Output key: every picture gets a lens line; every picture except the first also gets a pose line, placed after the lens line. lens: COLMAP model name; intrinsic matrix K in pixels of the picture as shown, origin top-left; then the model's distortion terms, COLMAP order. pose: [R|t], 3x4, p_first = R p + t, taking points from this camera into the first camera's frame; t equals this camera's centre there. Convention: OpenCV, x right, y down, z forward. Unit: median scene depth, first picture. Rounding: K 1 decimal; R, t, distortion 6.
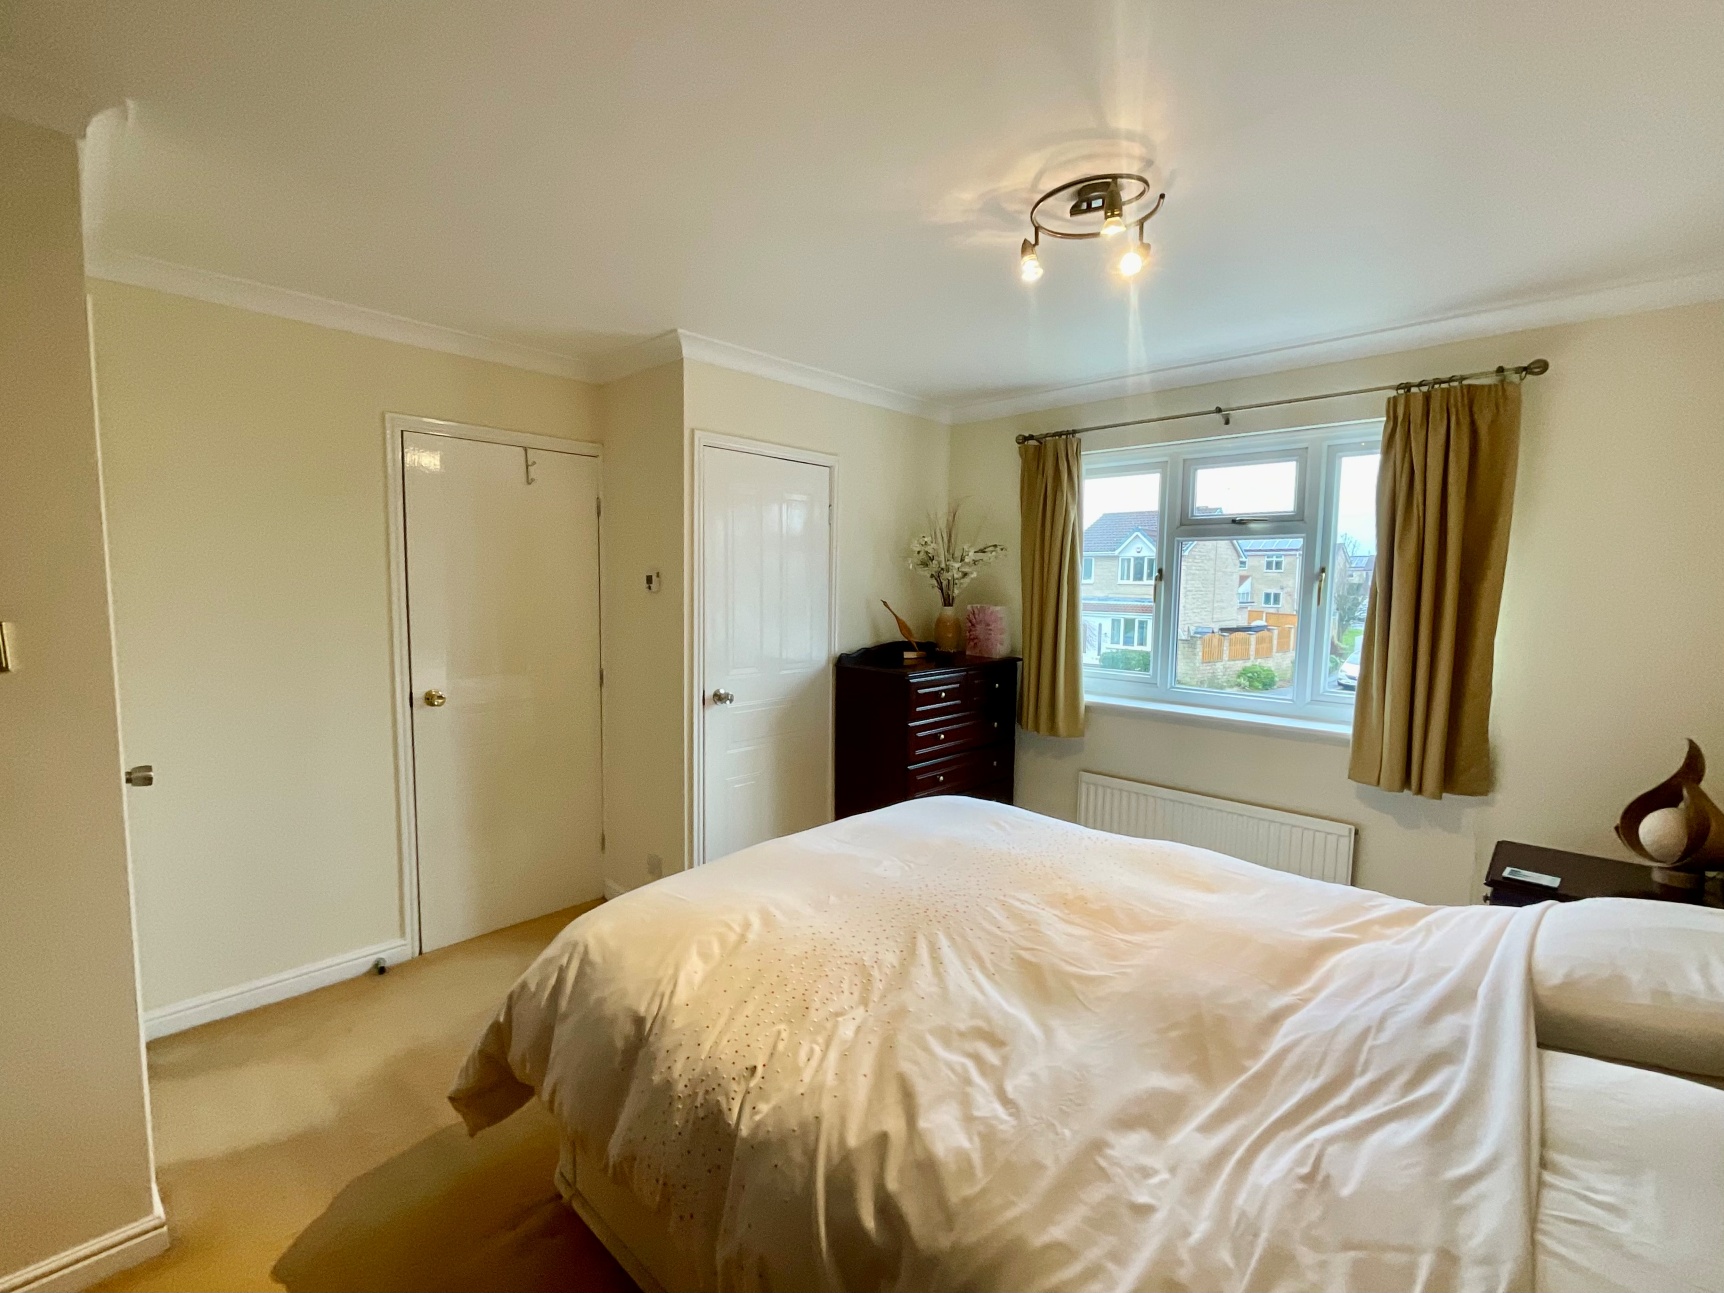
lens RADIAL K [[750.2, 0, 866.2], [0, 750.2, 644.0], [0, 0, 1]] dist [-0.004202, 0.000066]
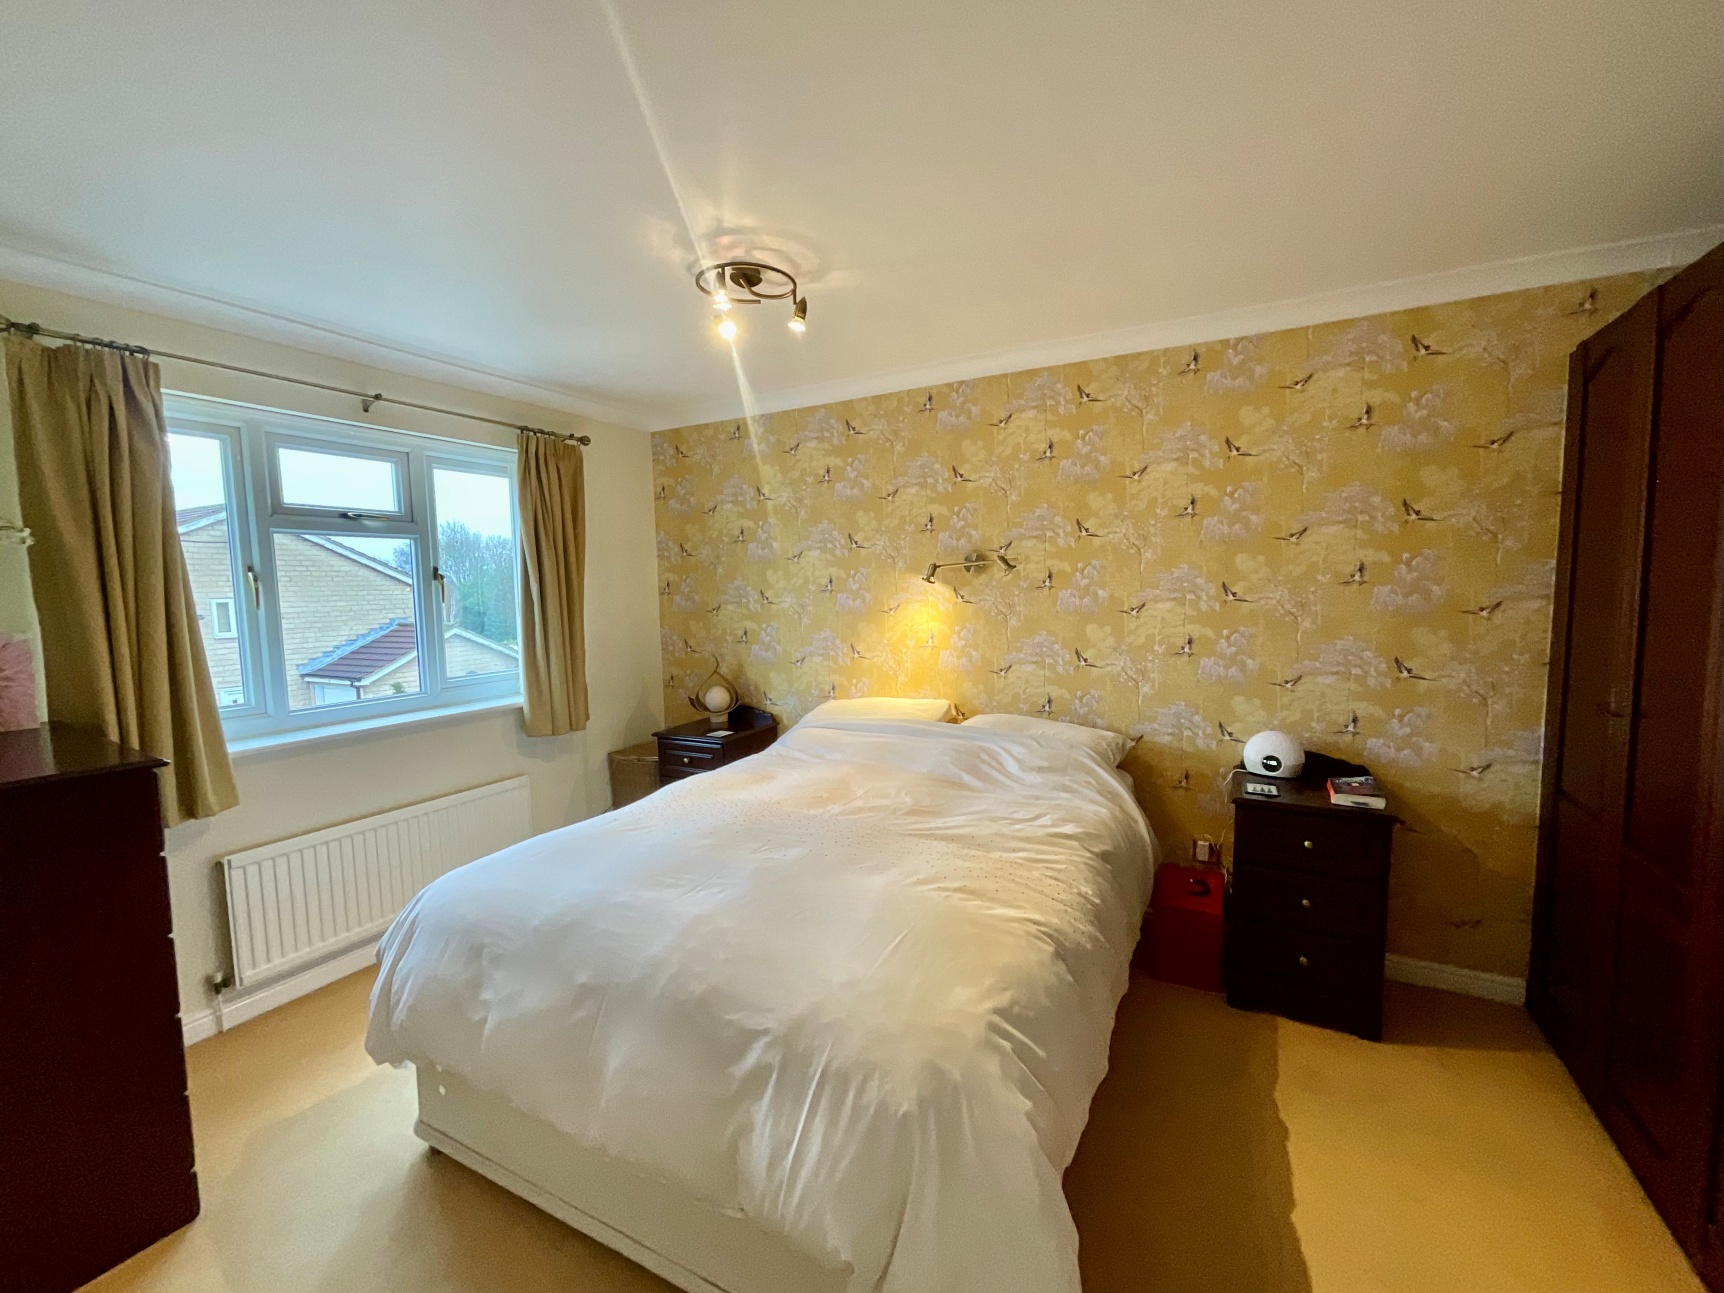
lens RADIAL K [[704.2, 0, 847.7], [0, 704.2, 639.9], [0, 0, 1]] dist [-0.000274, -0.000306]
pose [[-0.231073, -0.086644, 0.969071, -0.633715], [0.097395, 0.988964, 0.111646, -0.061913], [-0.968049, 0.120181, -0.220084, 0.768778]]
